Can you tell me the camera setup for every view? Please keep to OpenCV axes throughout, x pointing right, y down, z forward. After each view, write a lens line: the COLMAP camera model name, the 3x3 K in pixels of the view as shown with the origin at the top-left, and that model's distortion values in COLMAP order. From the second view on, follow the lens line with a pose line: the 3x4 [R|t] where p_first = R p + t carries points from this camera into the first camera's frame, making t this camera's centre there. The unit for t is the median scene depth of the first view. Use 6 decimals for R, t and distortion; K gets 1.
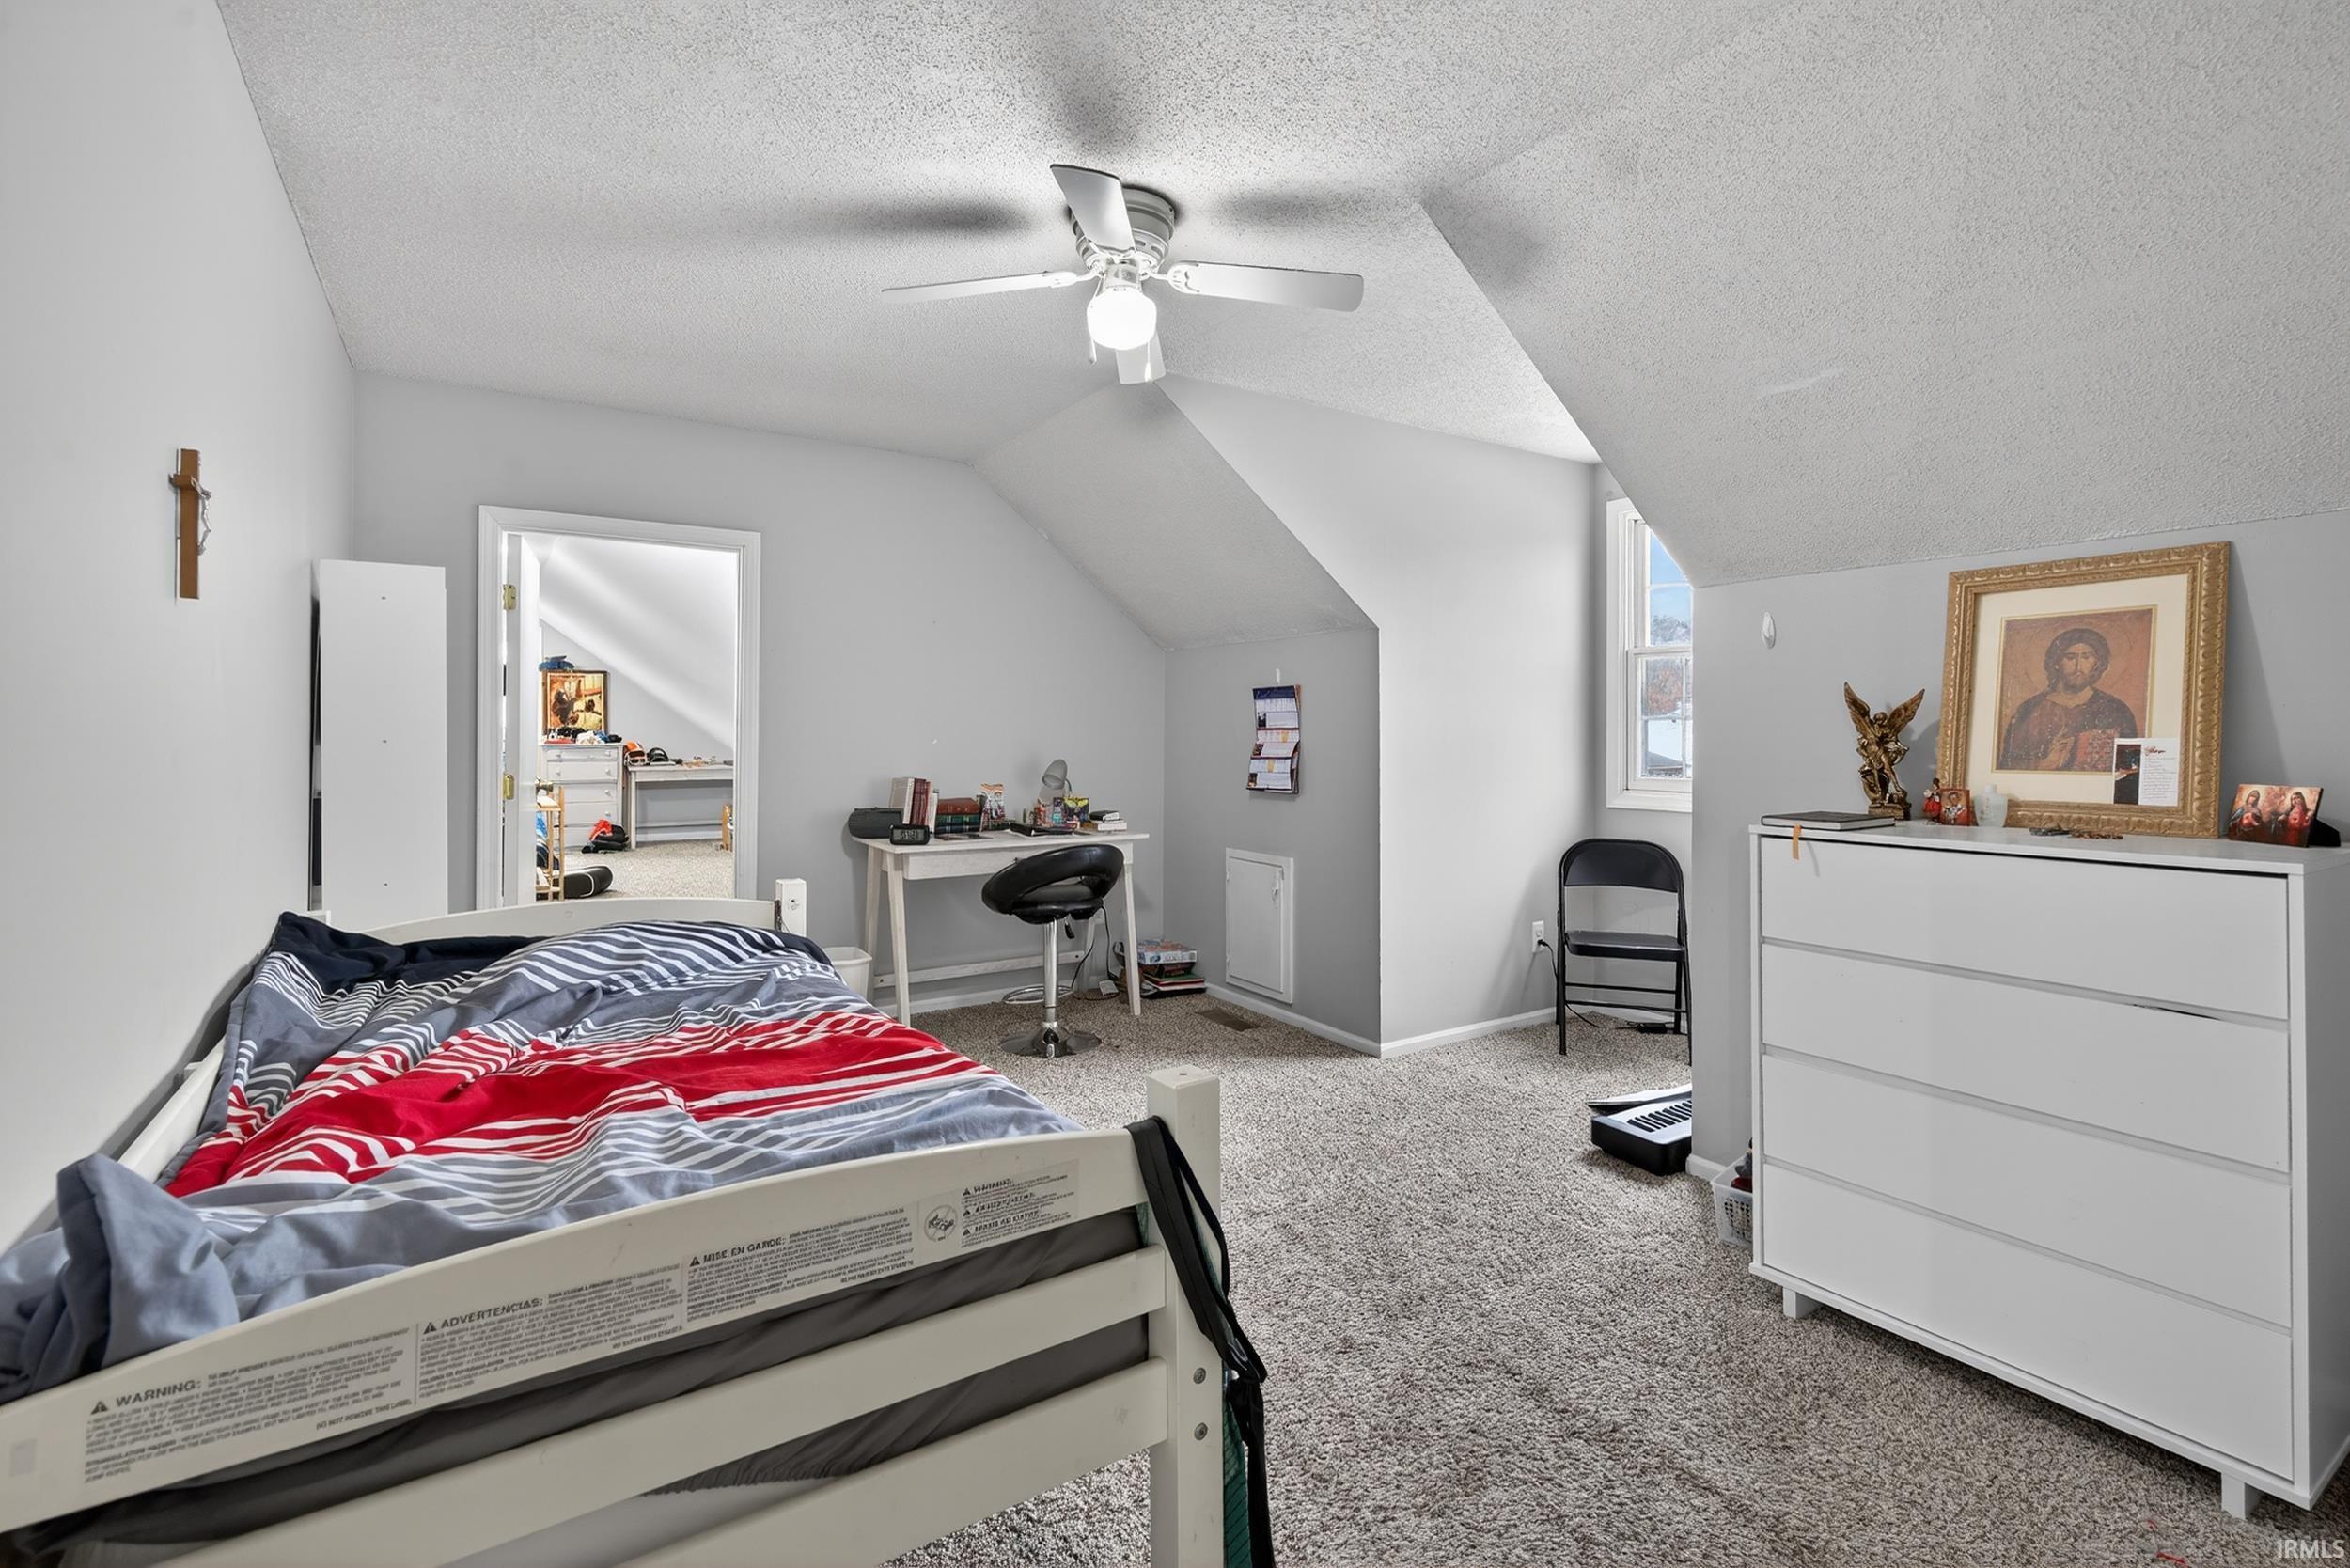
lens RADIAL K [[1046.8, 0, 1169.9], [0, 1046.8, 726.0], [0, 0, 1]] dist [-0.001276, -0.000226]
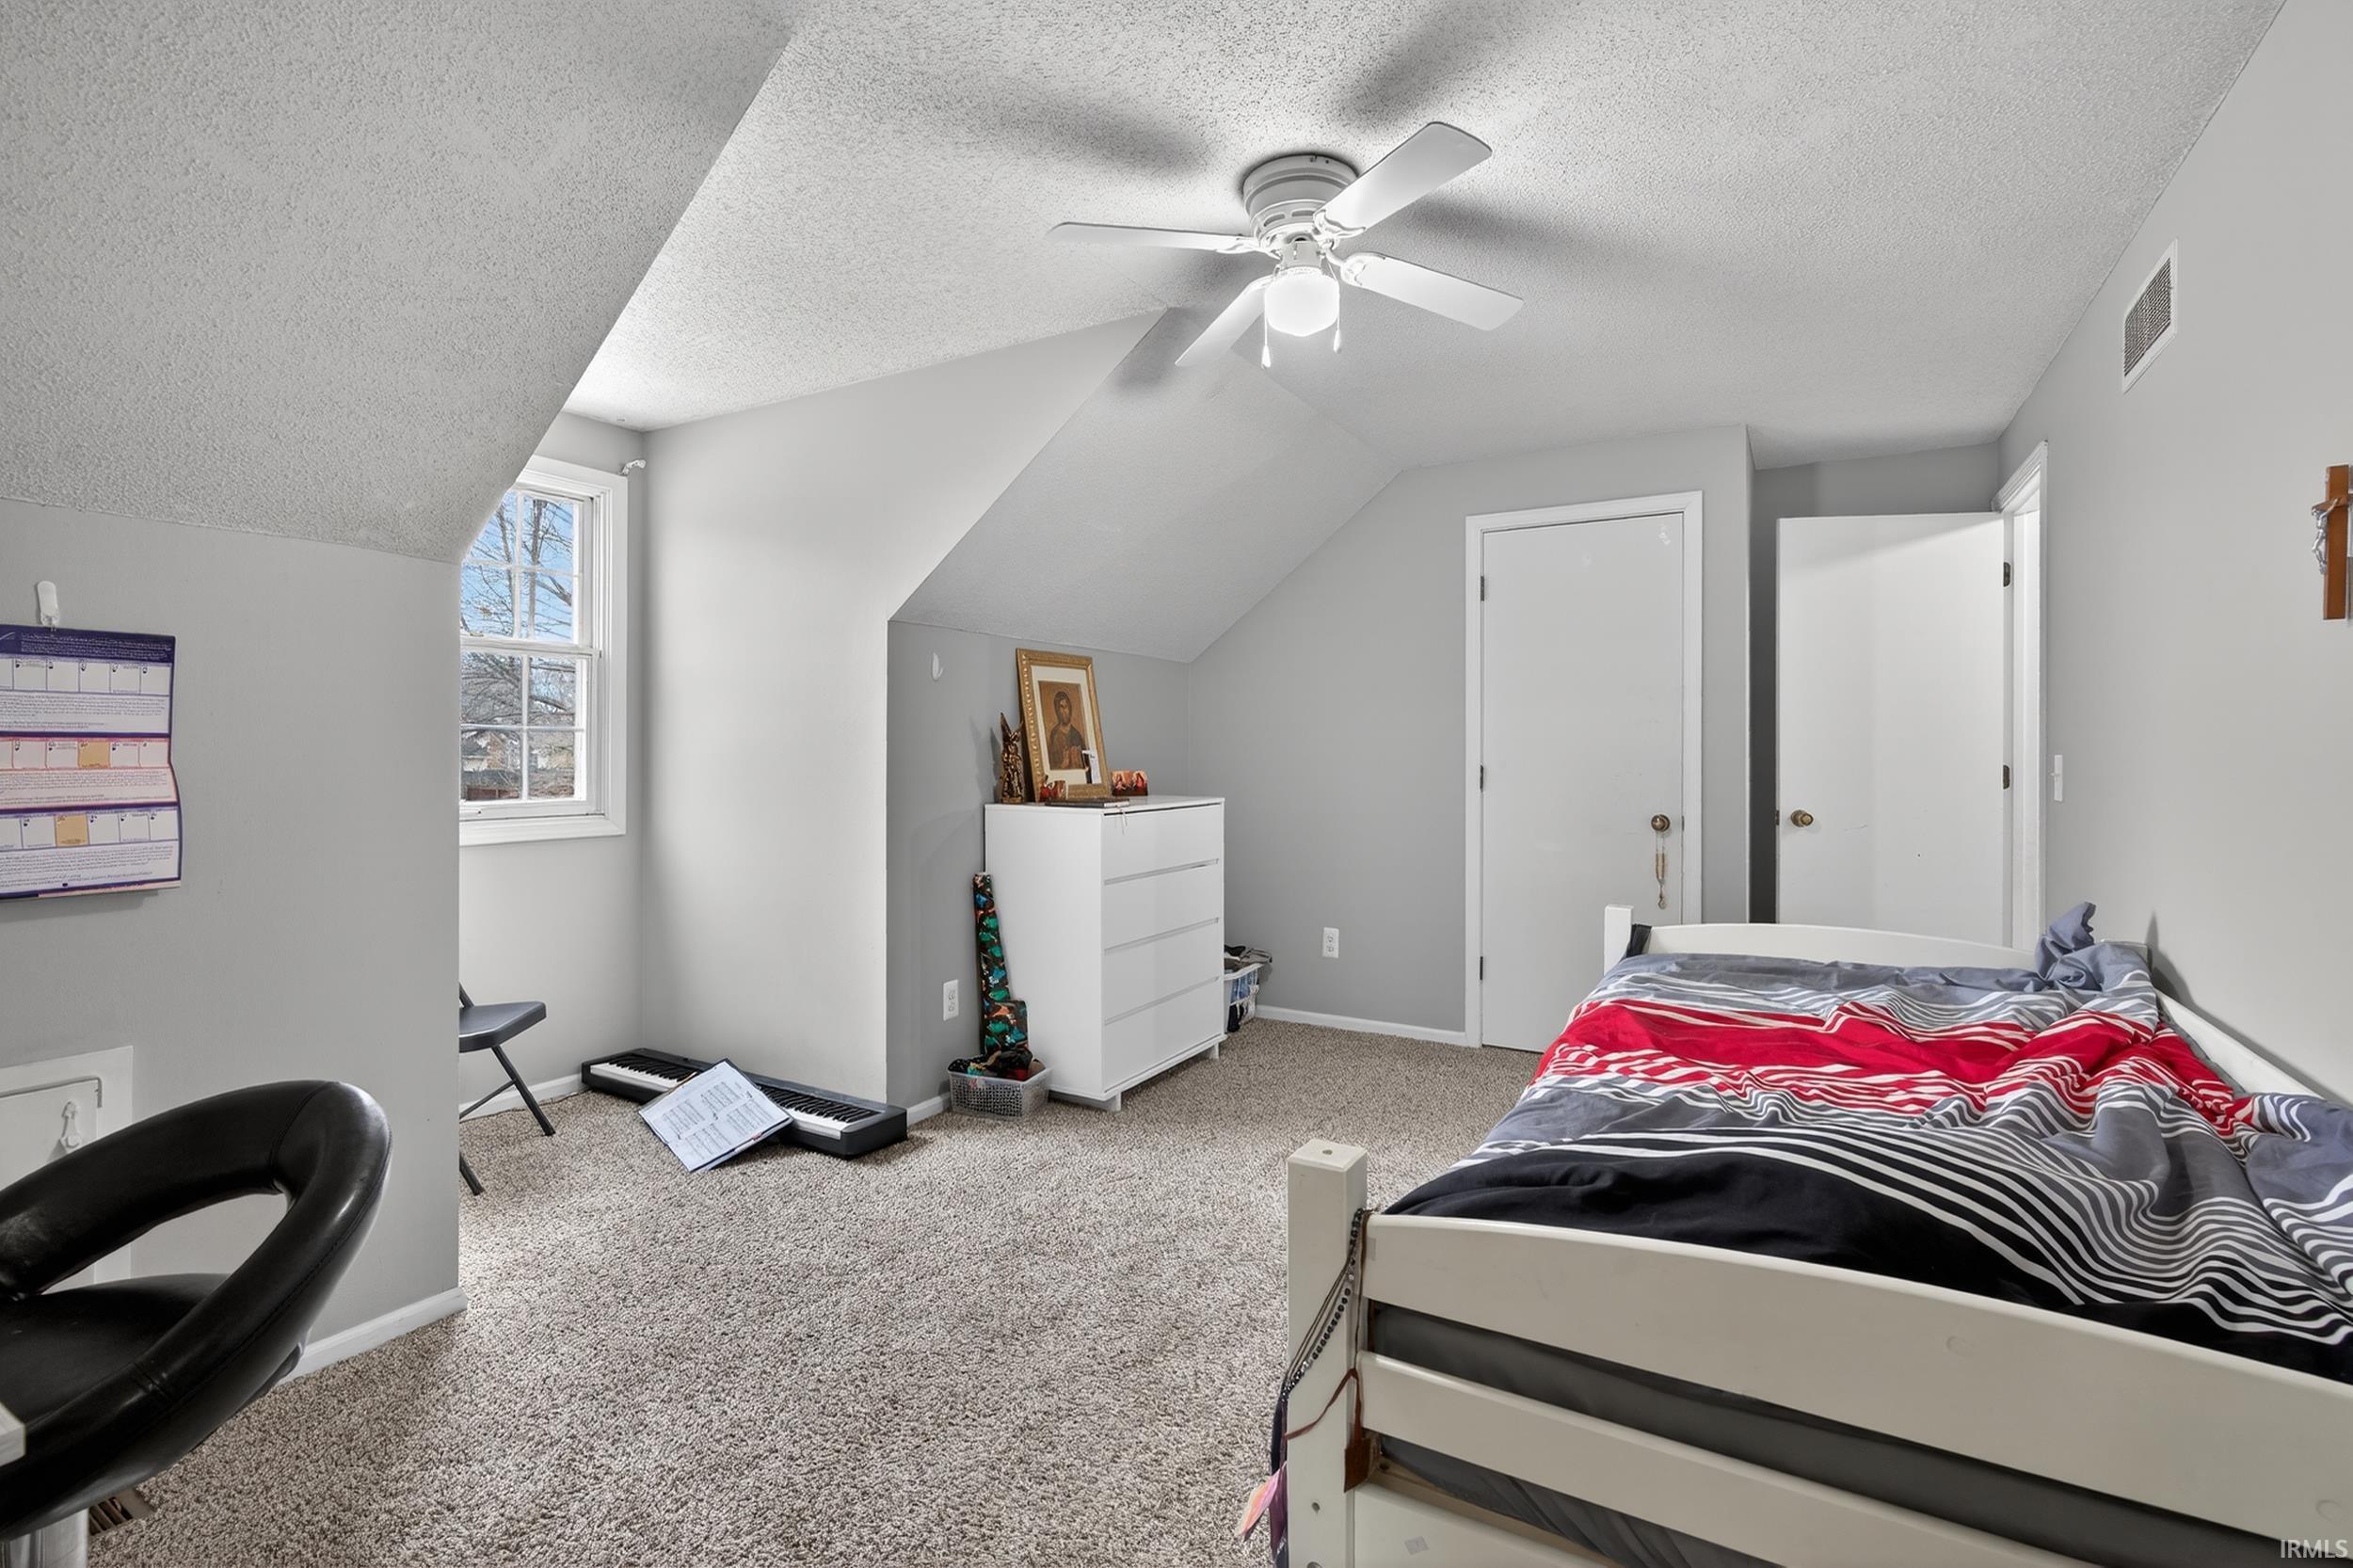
lens RADIAL K [[1063.6, 0, 1173.2], [0, 1063.6, 794.6], [0, 0, 1]] dist [0.003877, 0.000685]
pose [[-0.444519, -0.035996, 0.895046, -0.887837], [-0.003768, 0.999259, 0.038316, 0.015308], [-0.895761, 0.013659, -0.444326, 1.632940]]
